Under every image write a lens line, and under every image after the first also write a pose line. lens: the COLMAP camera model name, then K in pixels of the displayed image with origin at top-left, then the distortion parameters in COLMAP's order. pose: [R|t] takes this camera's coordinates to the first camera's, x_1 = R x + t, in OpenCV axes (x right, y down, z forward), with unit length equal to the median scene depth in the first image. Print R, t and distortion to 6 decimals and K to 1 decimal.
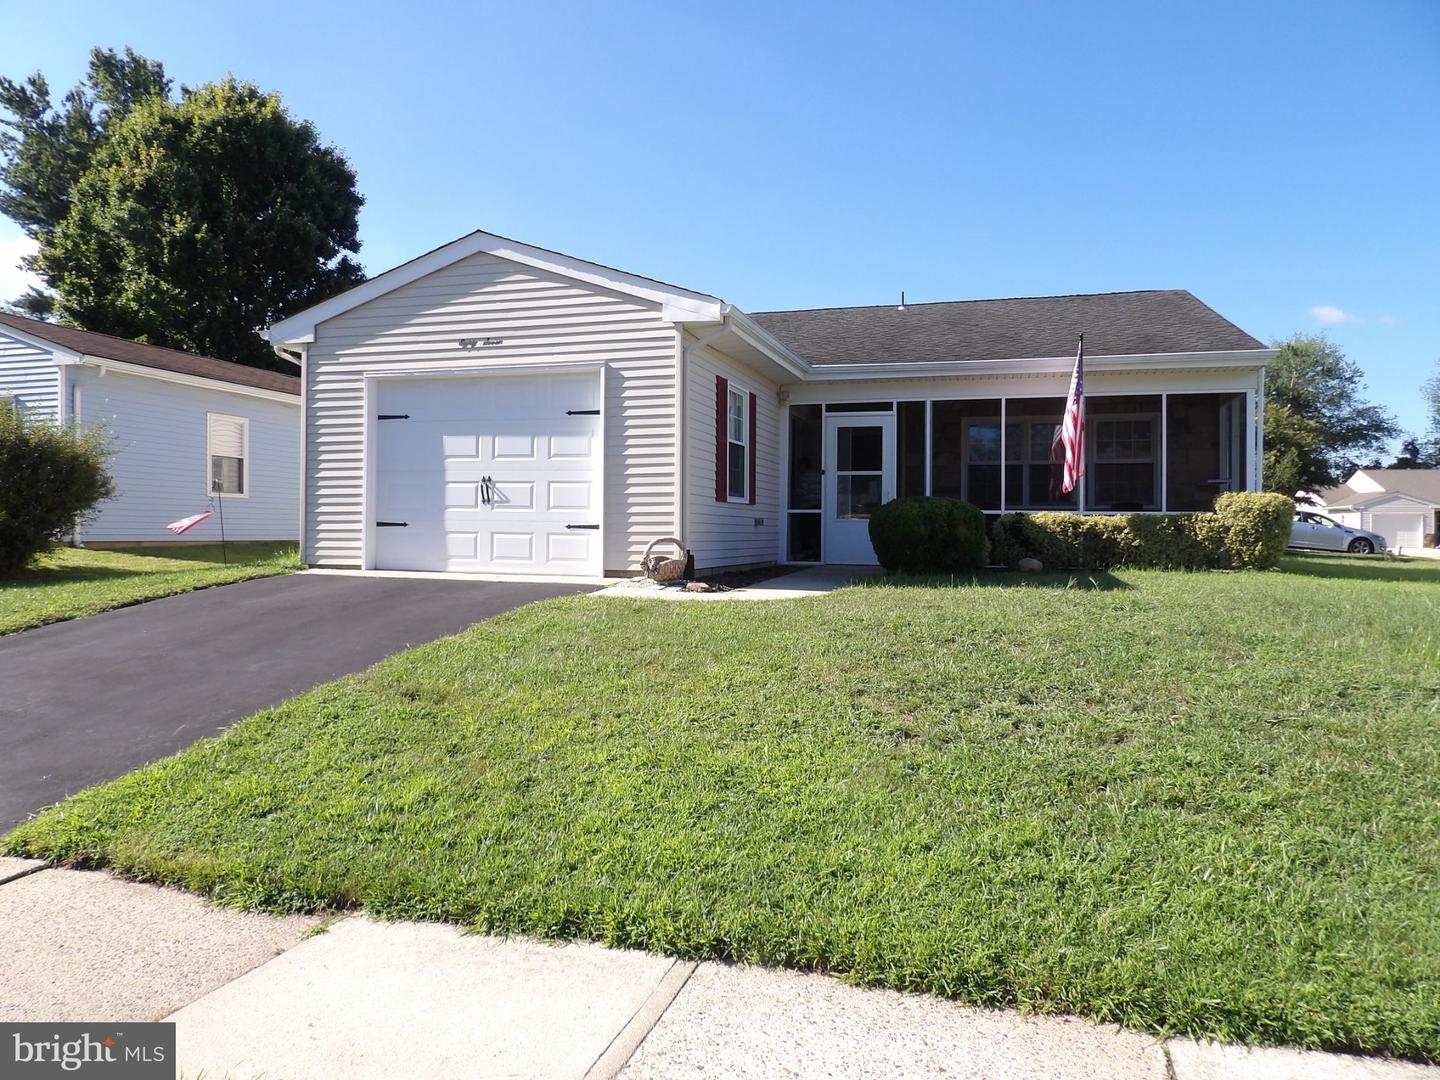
lens RADIAL K [[1047.4, 0, 714.3], [0, 1047.4, 532.1], [0, 0, 1]] dist [-0.040945, 0.046789]
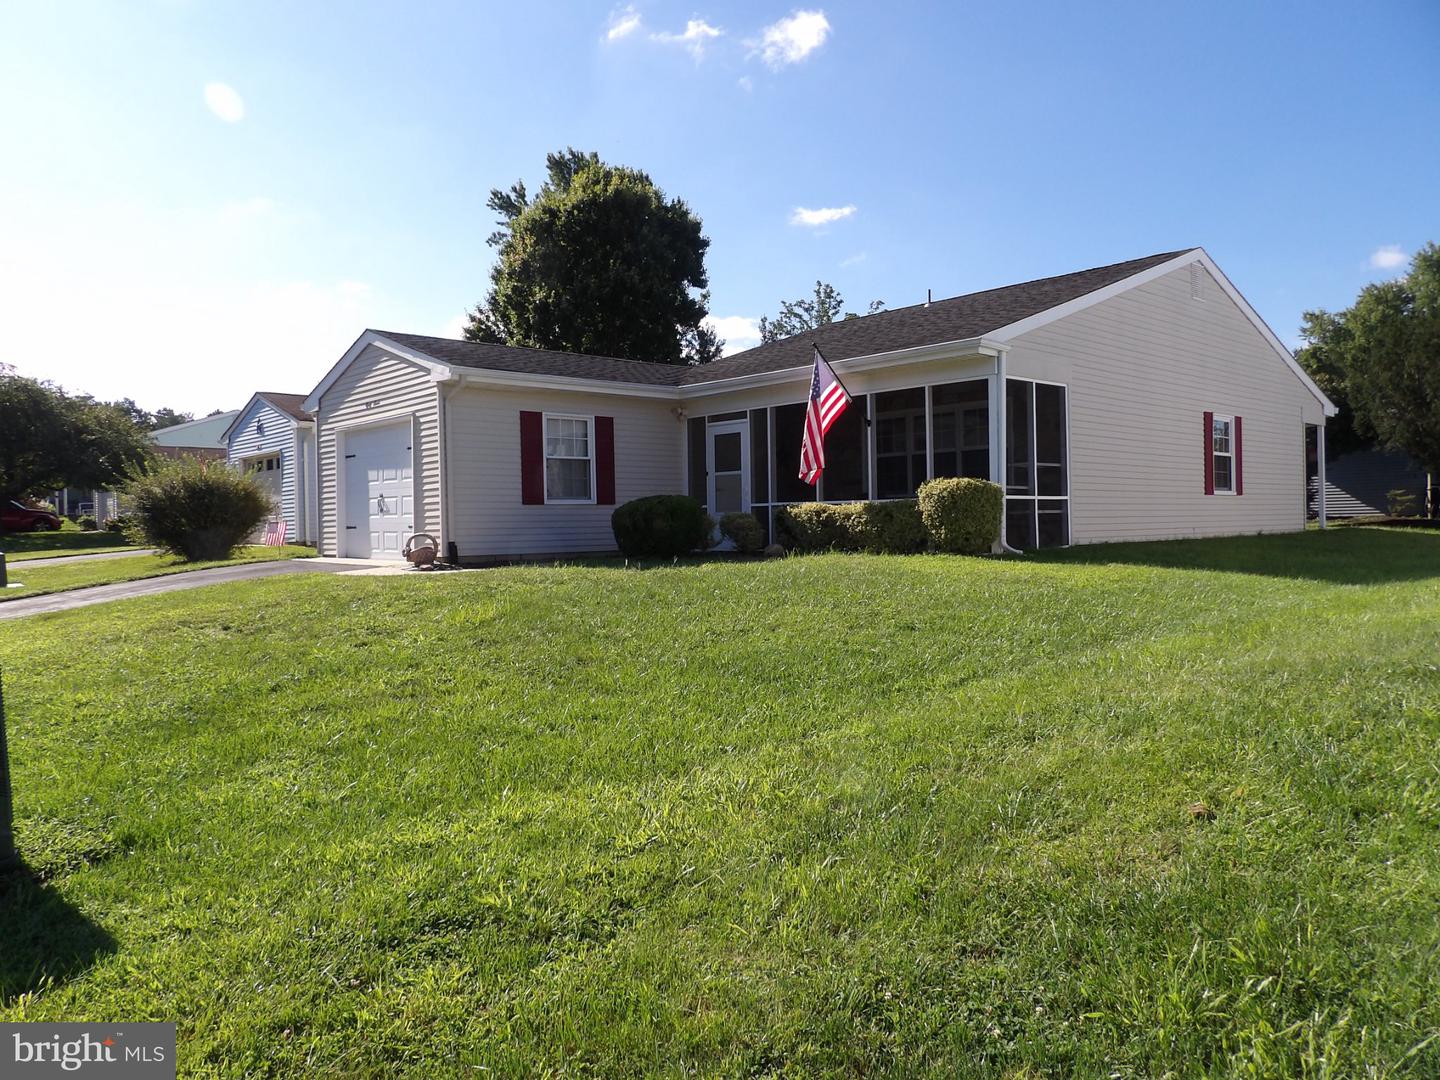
lens RADIAL K [[1047.4, 0, 718.5], [0, 1047.4, 539.9], [0, 0, 1]] dist [-0.040945, 0.046789]
pose [[0.855579, -0.015665, -0.517436, 0.630430], [0.025176, 0.999618, 0.011366, 0.004493], [0.517060, -0.022752, 0.855647, -0.014513]]
